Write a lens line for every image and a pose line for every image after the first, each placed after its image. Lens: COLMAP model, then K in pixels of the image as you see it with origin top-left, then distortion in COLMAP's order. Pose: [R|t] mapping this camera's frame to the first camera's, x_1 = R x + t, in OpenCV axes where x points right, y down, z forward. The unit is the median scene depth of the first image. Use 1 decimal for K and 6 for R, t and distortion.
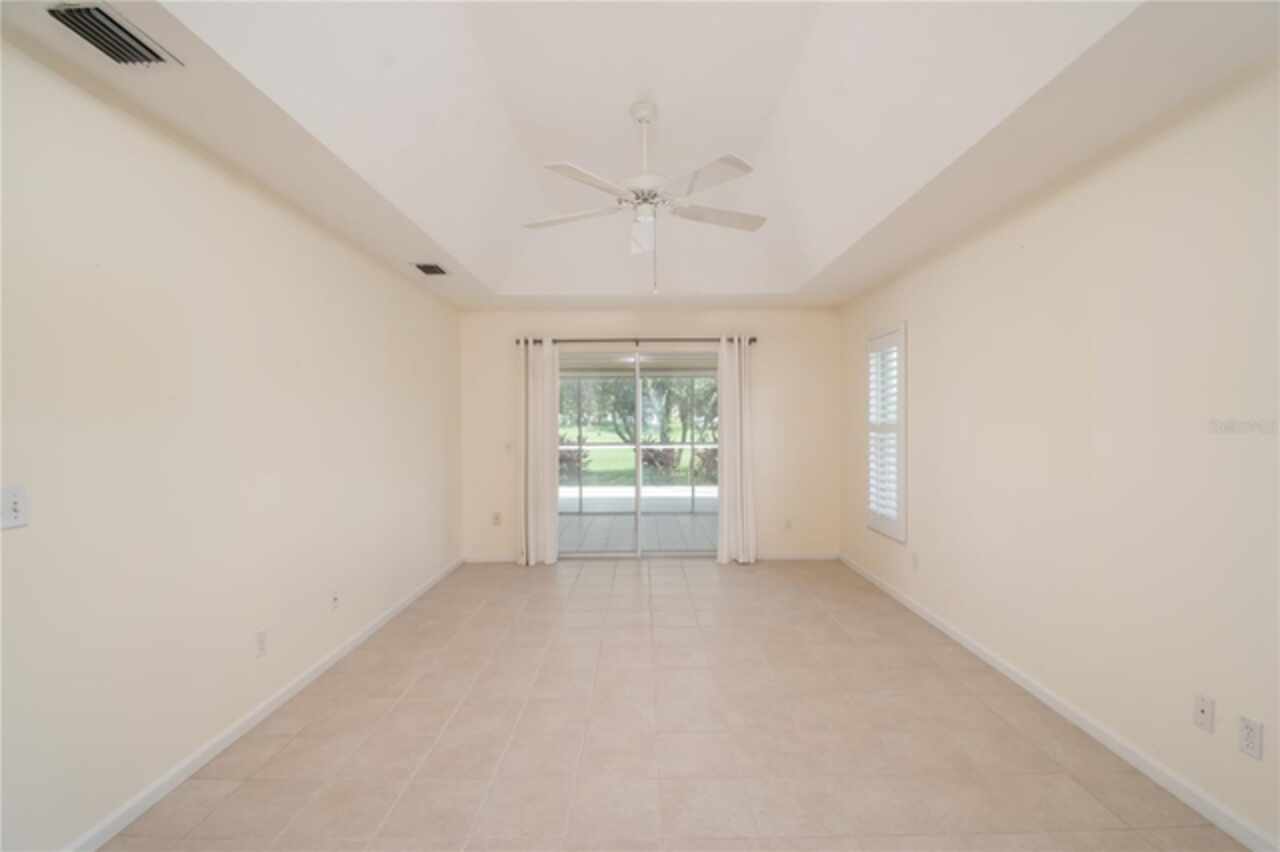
lens RADIAL K [[593.7, 0, 633.8], [0, 593.7, 426.0], [0, 0, 1]] dist [0.018654, -0.014576]
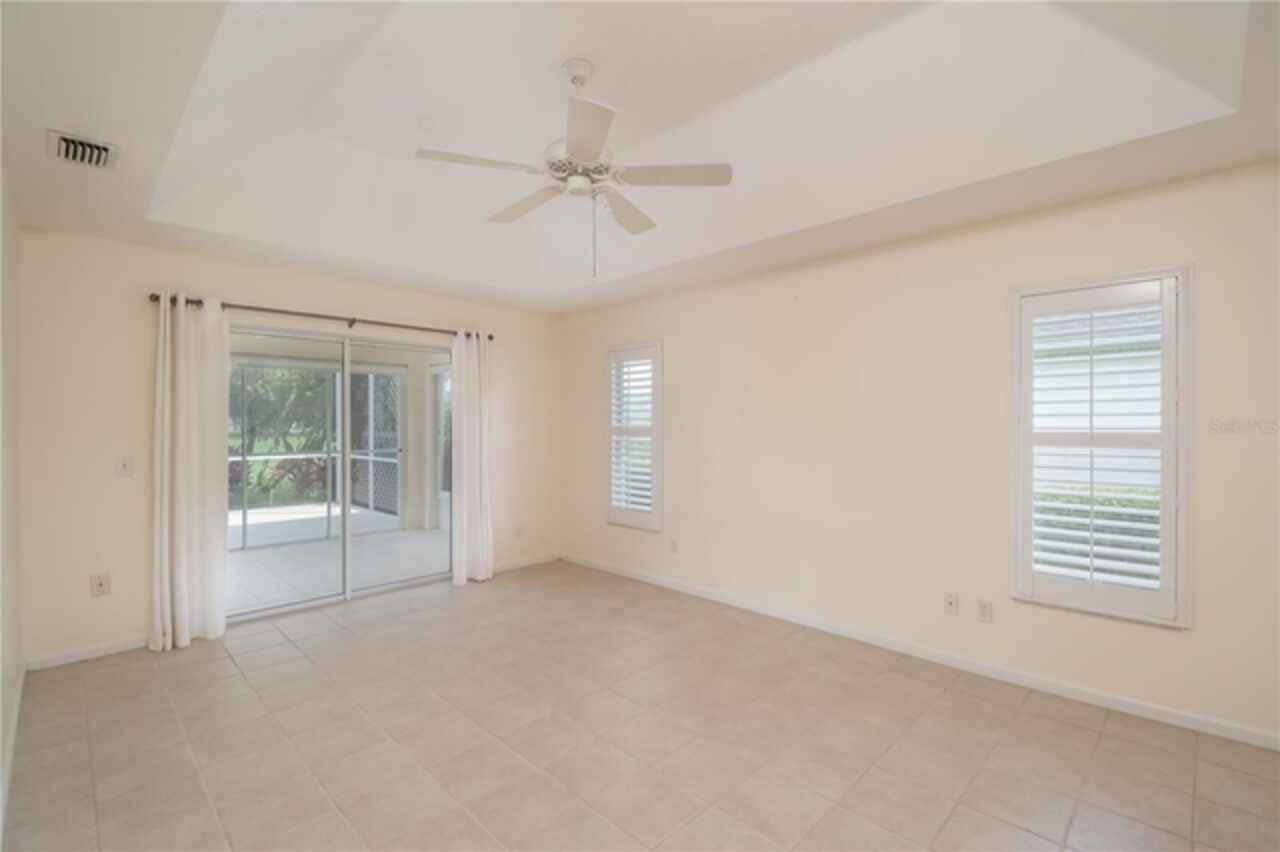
lens RADIAL K [[593.7, 0, 644.7], [0, 593.7, 428.4], [0, 0, 1]] dist [0.018654, -0.014576]
pose [[0.678481, -0.001365, 0.734617, -0.315714], [0.002054, 0.999998, -0.000038, -0.002217], [-0.734615, 0.001535, 0.678482, 0.191936]]
